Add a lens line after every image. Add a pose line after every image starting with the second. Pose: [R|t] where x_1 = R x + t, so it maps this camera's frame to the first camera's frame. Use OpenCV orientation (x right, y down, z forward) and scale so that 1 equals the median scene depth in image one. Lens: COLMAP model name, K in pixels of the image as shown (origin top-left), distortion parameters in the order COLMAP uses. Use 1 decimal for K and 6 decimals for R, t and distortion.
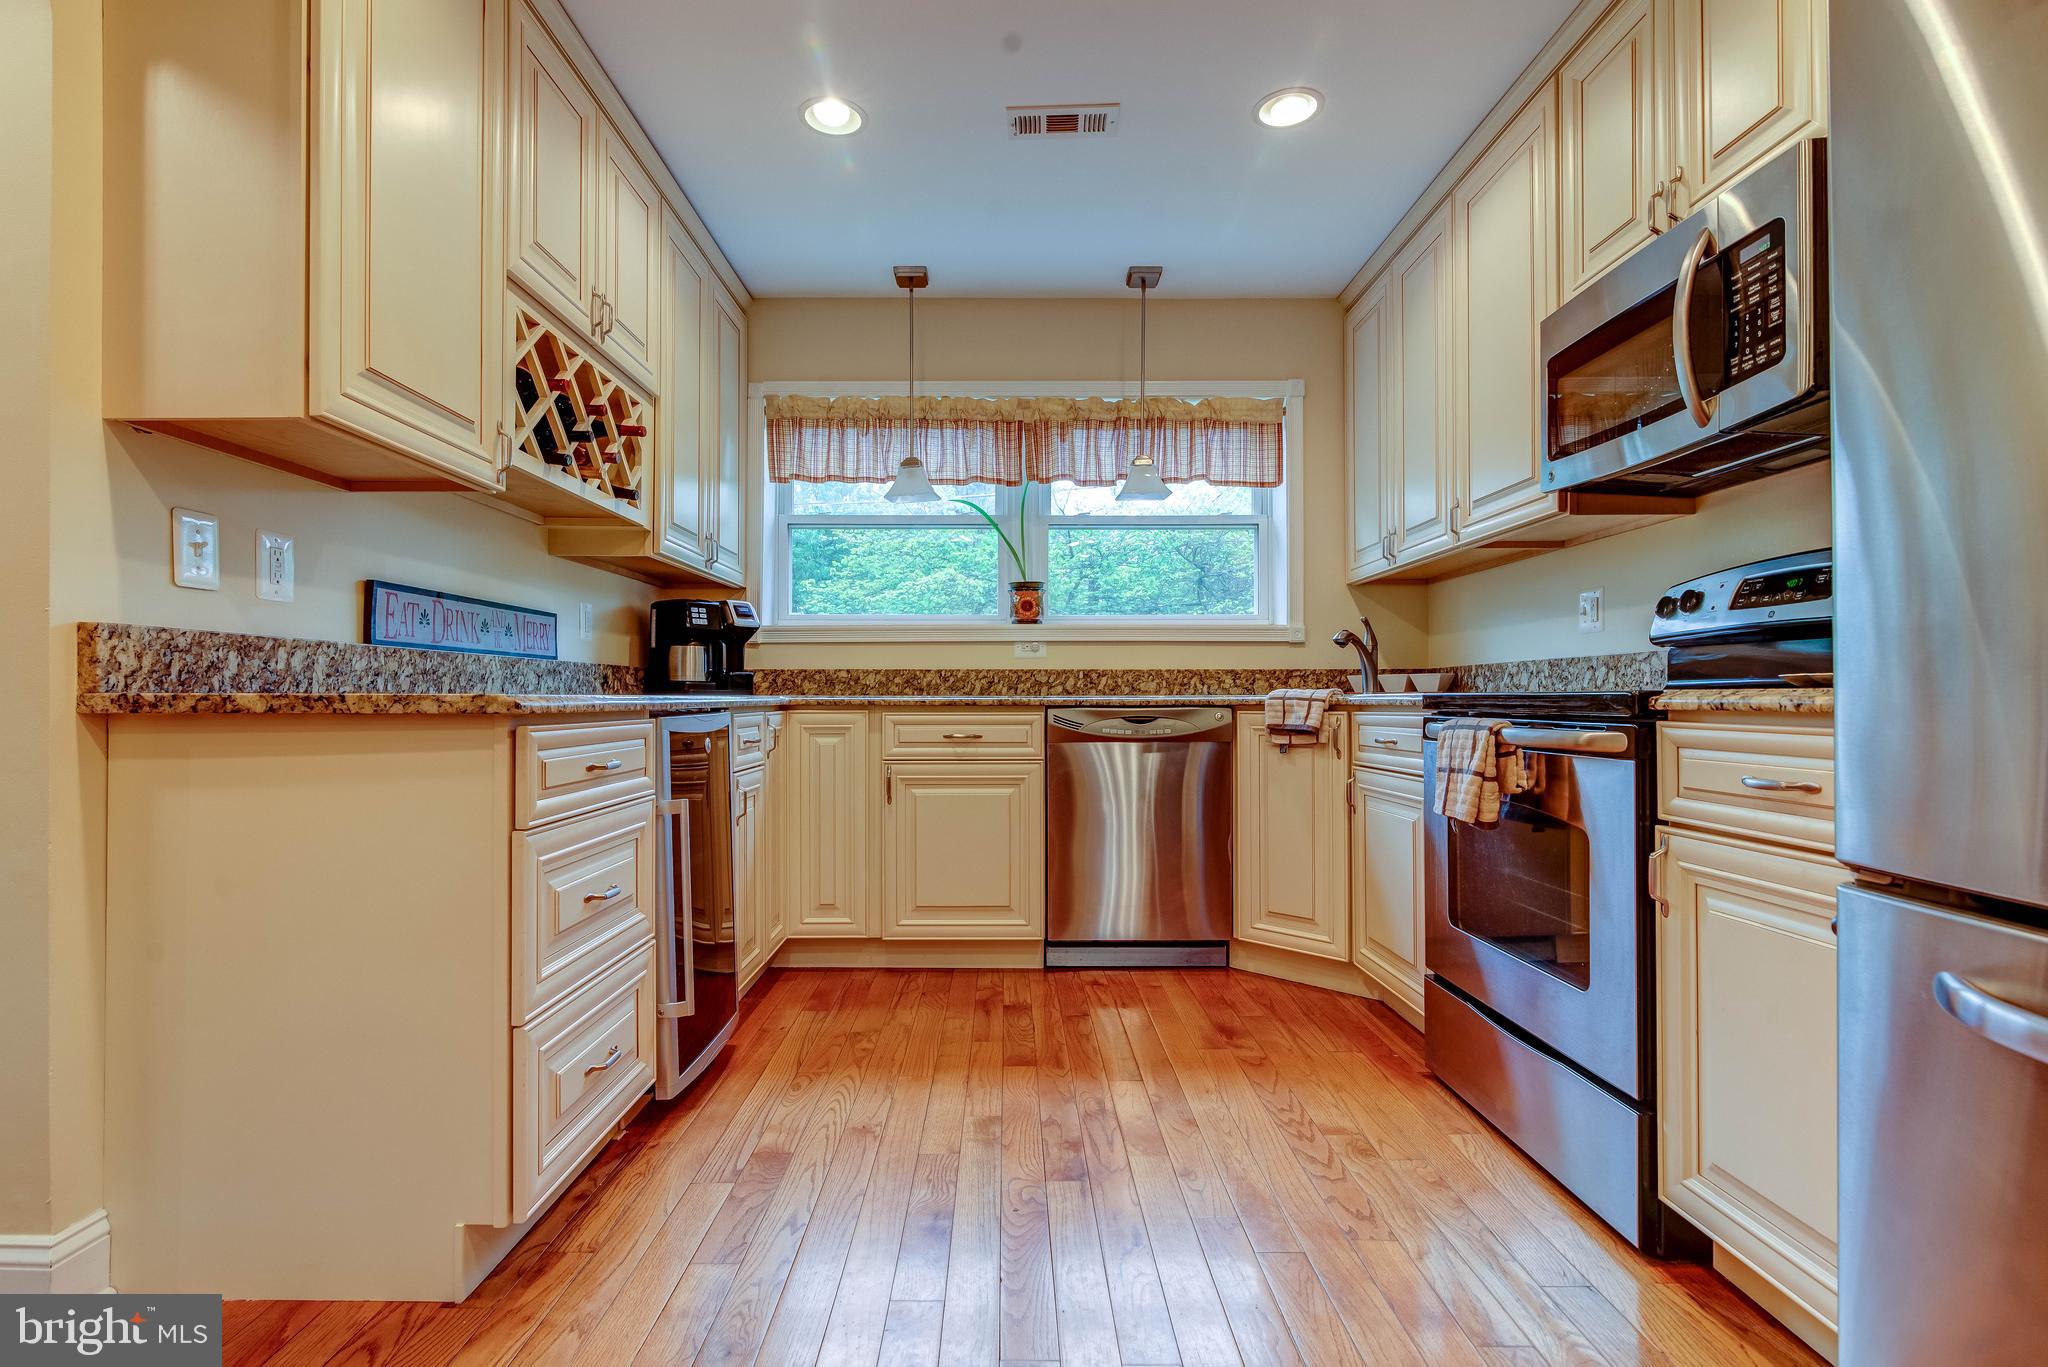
lens RADIAL K [[939.7, 0, 1011.5], [0, 939.7, 685.0], [0, 0, 1]] dist [-0.001815, 0.000174]
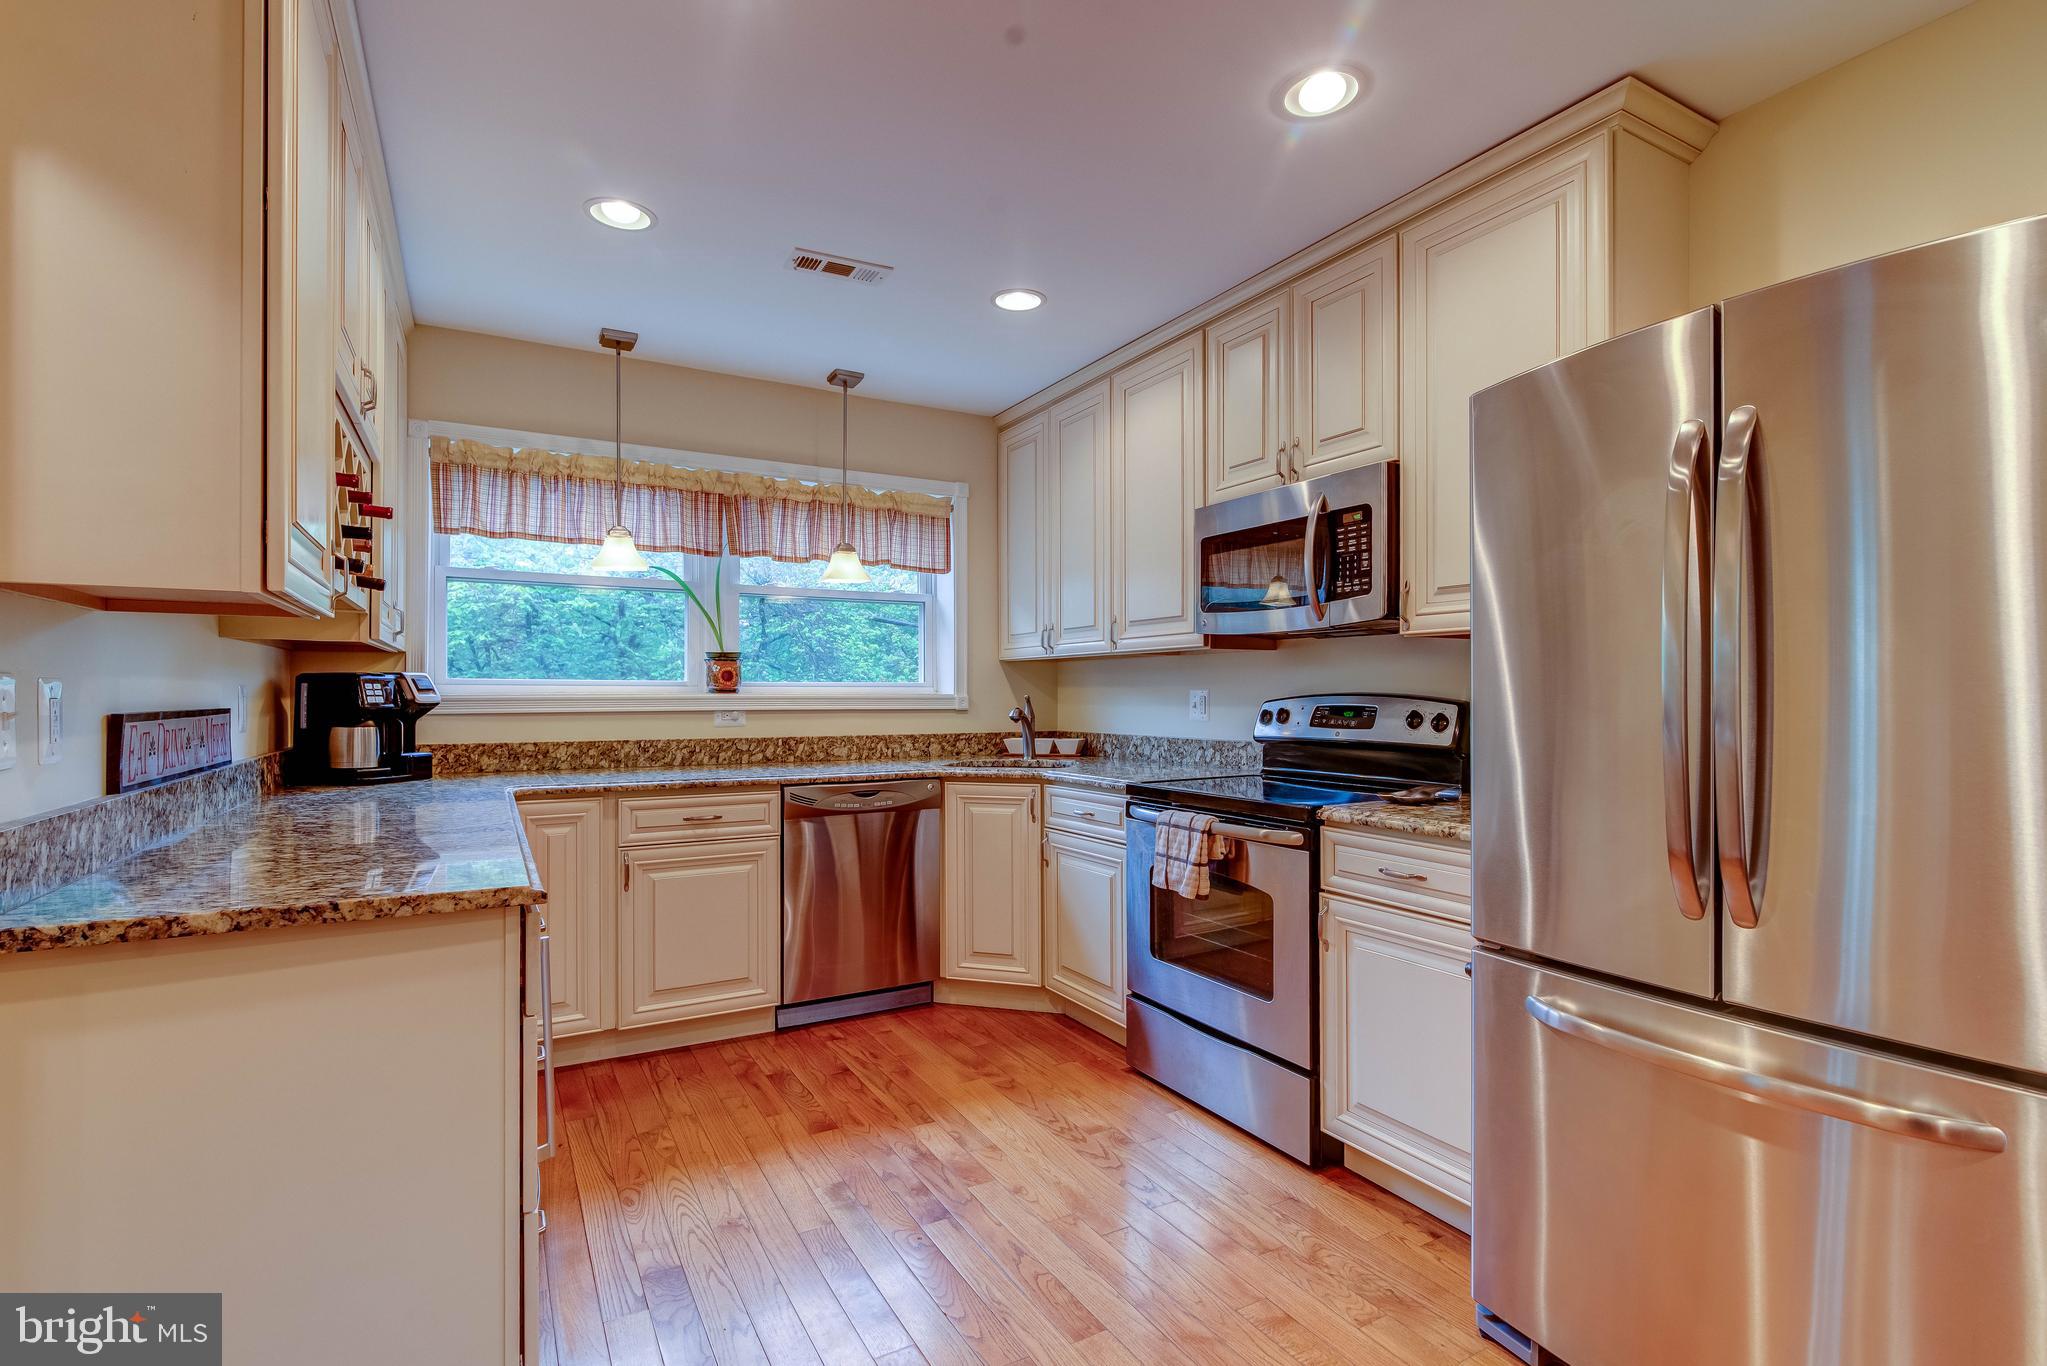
lens RADIAL K [[939.2, 0, 1011.0], [0, 939.2, 684.5], [0, 0, 1]] dist [-0.001815, 0.000174]
pose [[0.874364, 0.009244, 0.485182, -0.289054], [-0.009486, 0.999953, -0.001957, -0.104065], [-0.485177, -0.002892, 0.874411, -0.065334]]
